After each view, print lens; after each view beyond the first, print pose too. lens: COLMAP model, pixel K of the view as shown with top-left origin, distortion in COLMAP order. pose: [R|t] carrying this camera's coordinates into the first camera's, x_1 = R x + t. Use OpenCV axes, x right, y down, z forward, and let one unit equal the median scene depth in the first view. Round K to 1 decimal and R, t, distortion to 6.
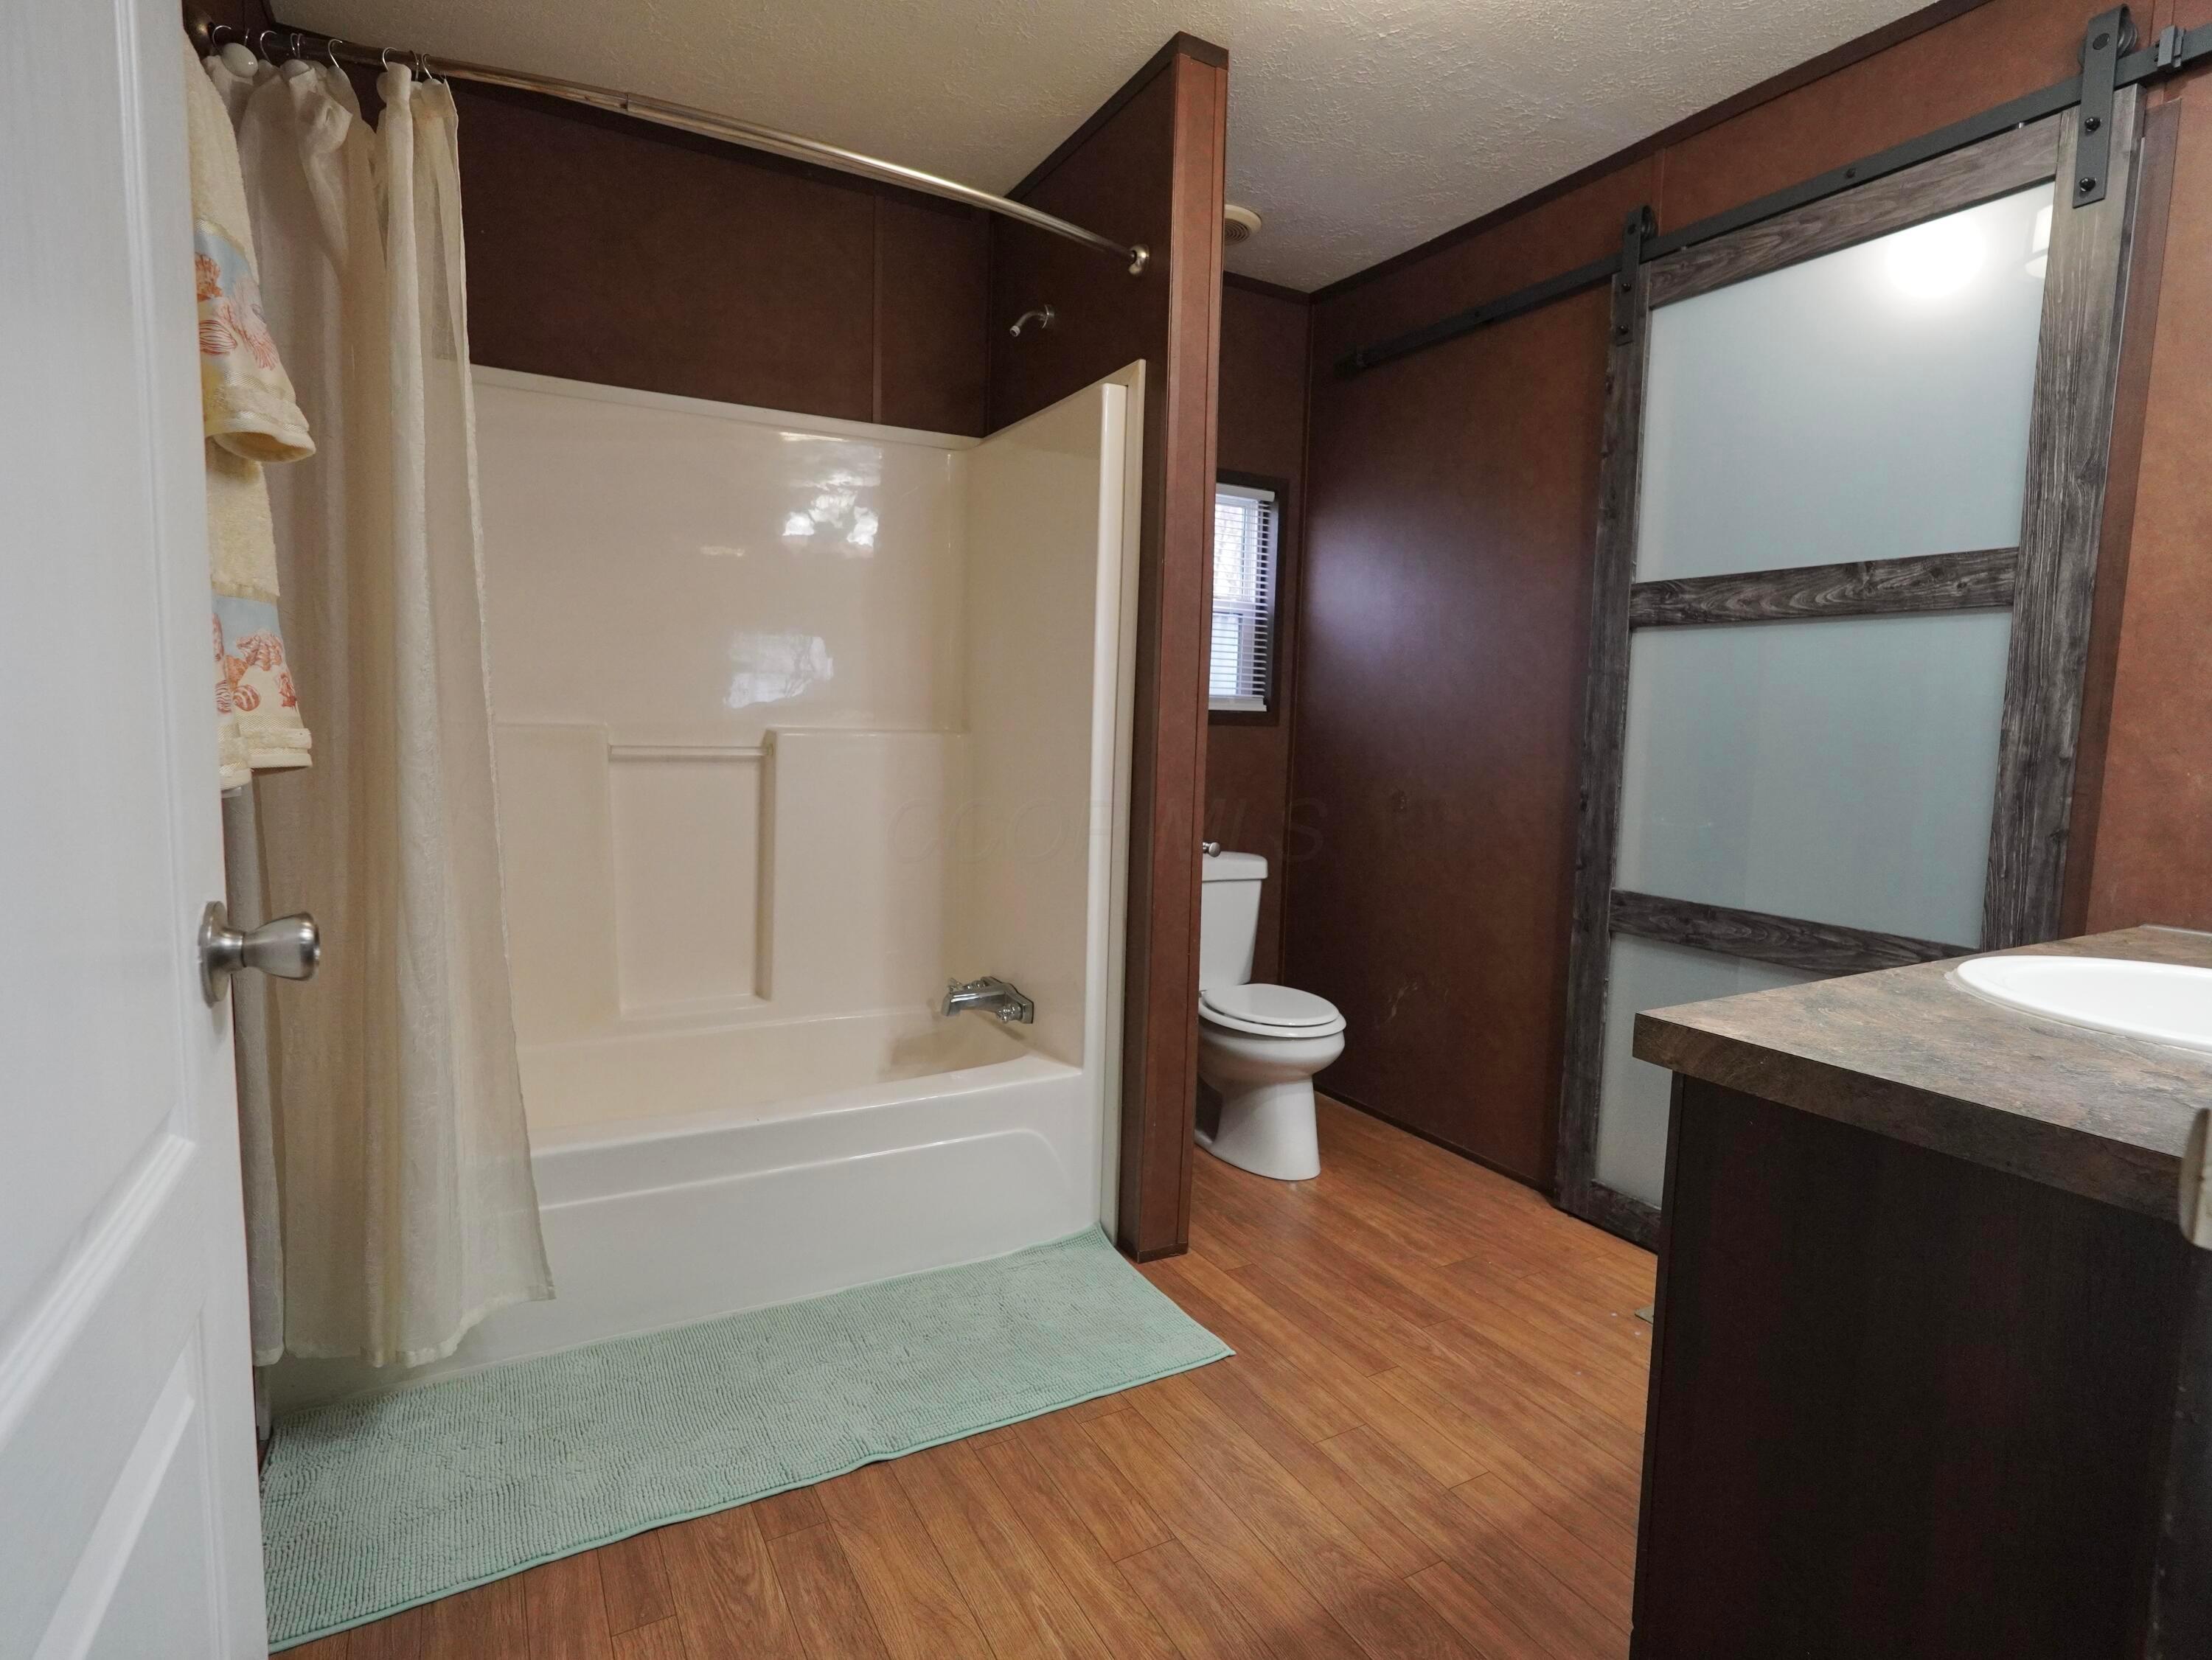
lens RADIAL K [[1145.0, 0, 1106.0], [0, 1145.0, 830.0], [0, 0, 1]] dist [-0.025929, 0.014690]
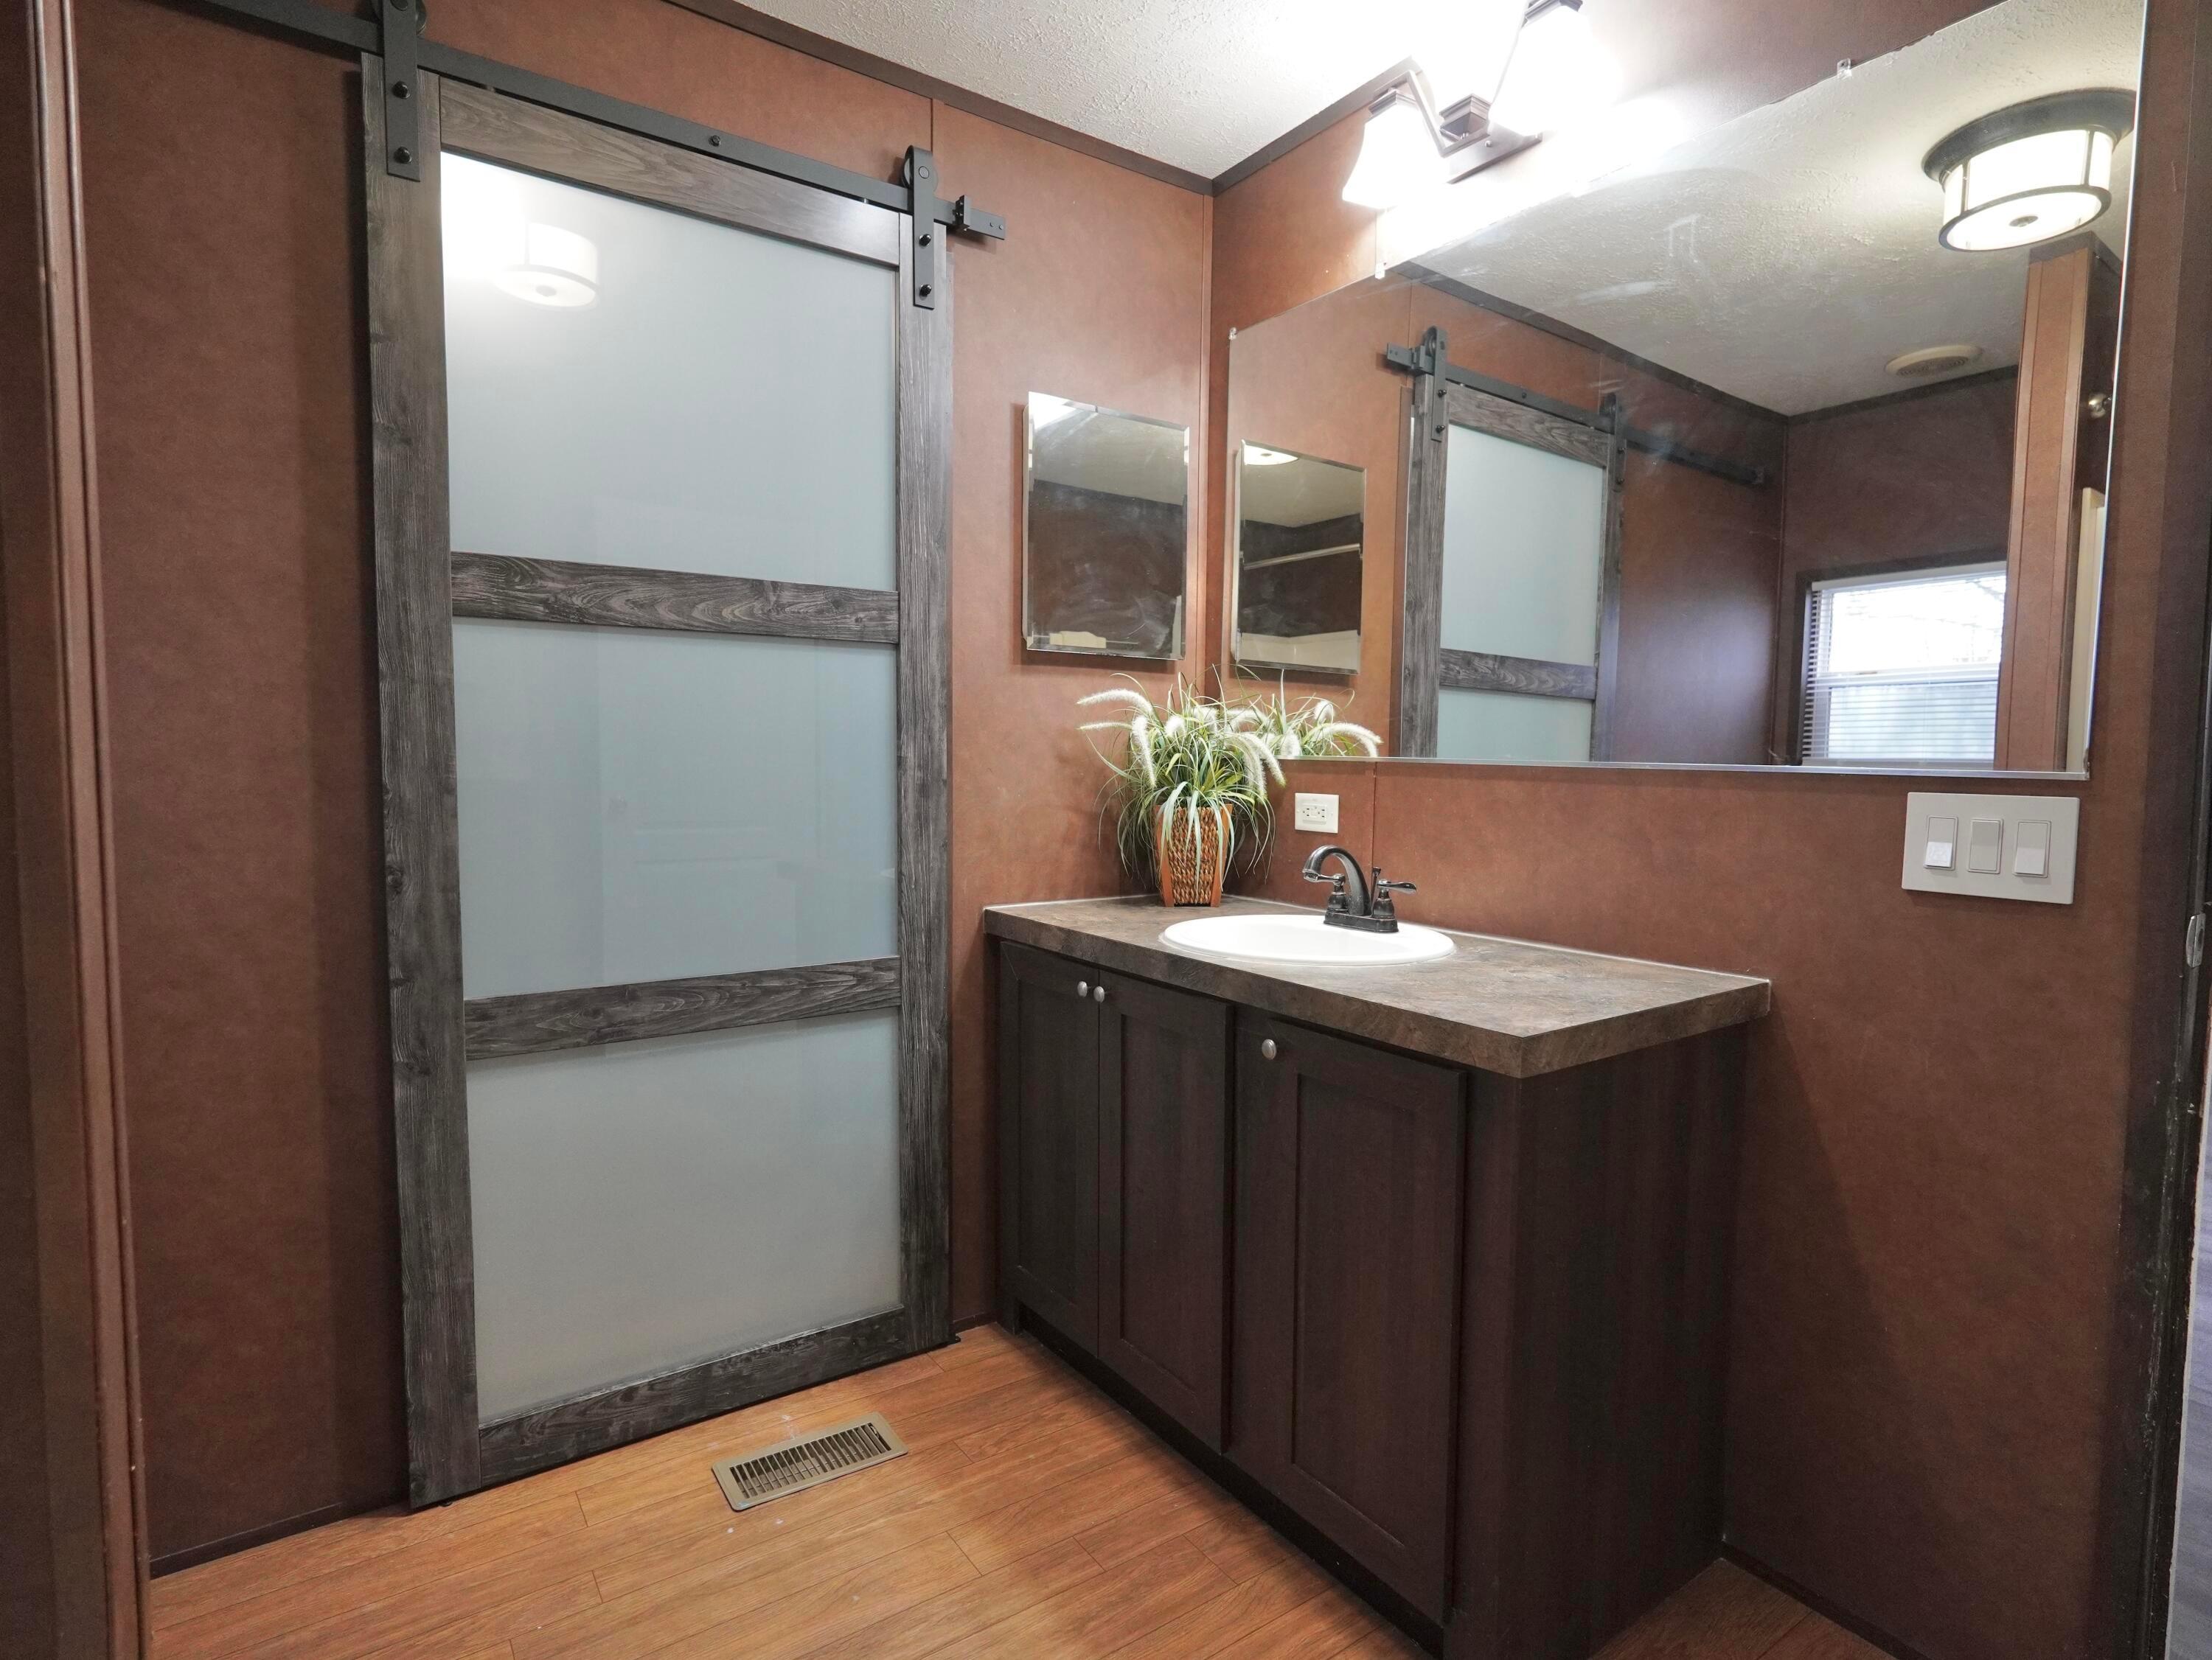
lens RADIAL K [[1145.0, 0, 1106.0], [0, 1145.0, 830.0], [0, 0, 1]] dist [-0.025929, 0.014690]
pose [[-0.095270, -0.091026, 0.991281, -0.292537], [0.089909, 0.990954, 0.099636, -0.094489], [-0.991383, 0.098617, -0.086224, 0.772723]]
